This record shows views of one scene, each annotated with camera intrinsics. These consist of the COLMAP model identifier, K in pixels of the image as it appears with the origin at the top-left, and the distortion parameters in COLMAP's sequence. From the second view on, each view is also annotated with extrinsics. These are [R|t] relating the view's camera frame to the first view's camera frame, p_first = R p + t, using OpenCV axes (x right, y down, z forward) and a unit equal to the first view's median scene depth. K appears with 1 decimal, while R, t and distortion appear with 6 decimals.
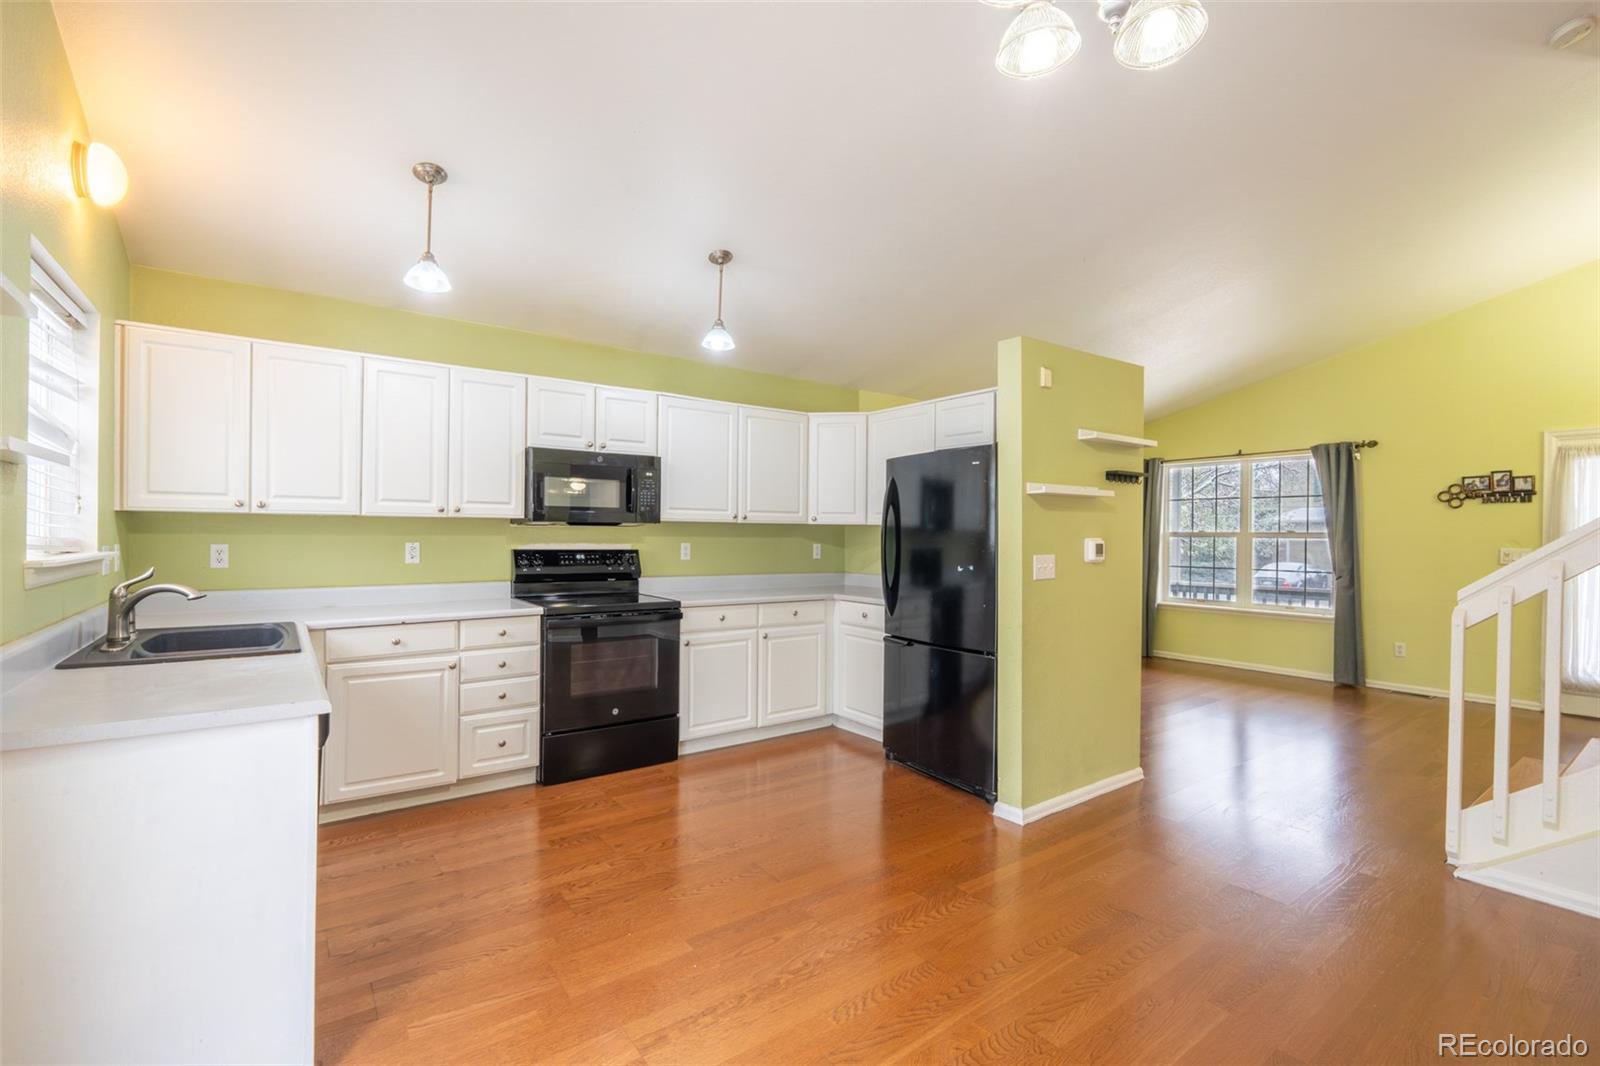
lens RADIAL K [[712.1, 0, 795.0], [0, 712.1, 531.5], [0, 0, 1]] dist [-0.010474, 0.001605]
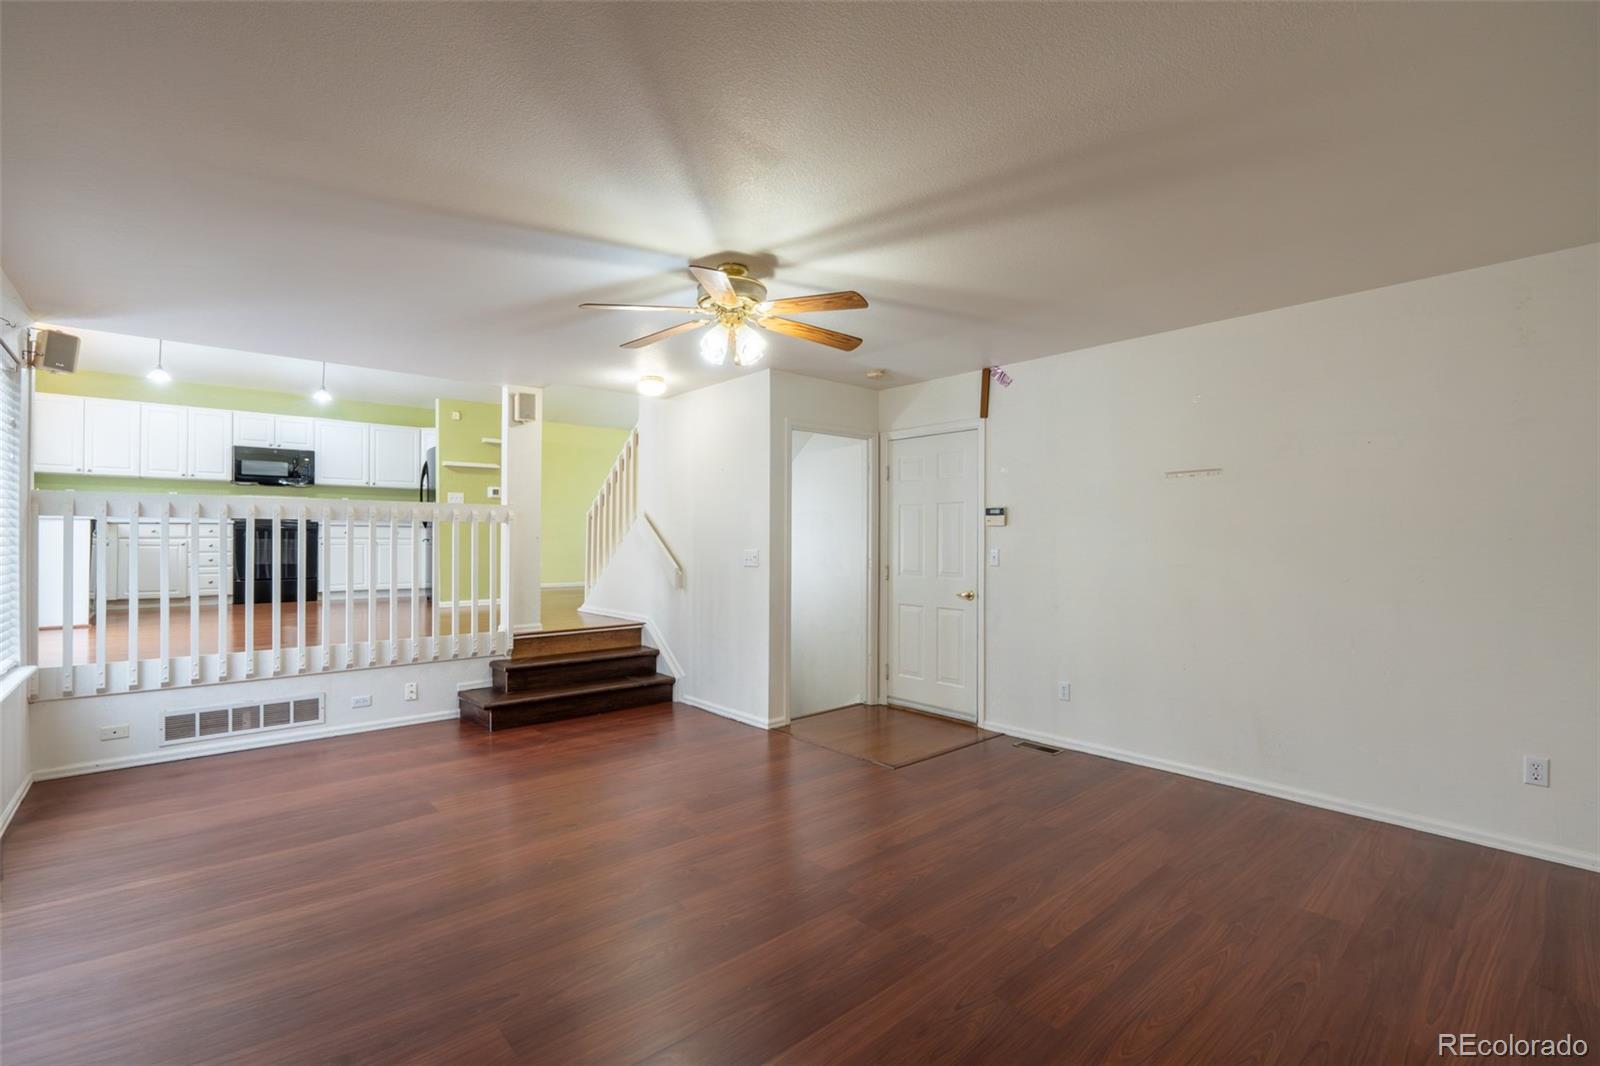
lens RADIAL K [[712.1, 0, 787.6], [0, 712.1, 534.8], [0, 0, 1]] dist [-0.010474, 0.001605]
pose [[0.996520, -0.006997, 0.083056, 1.120245], [0.007149, 0.999973, -0.001527, 0.163462], [-0.083043, 0.002115, 0.996544, -1.252240]]
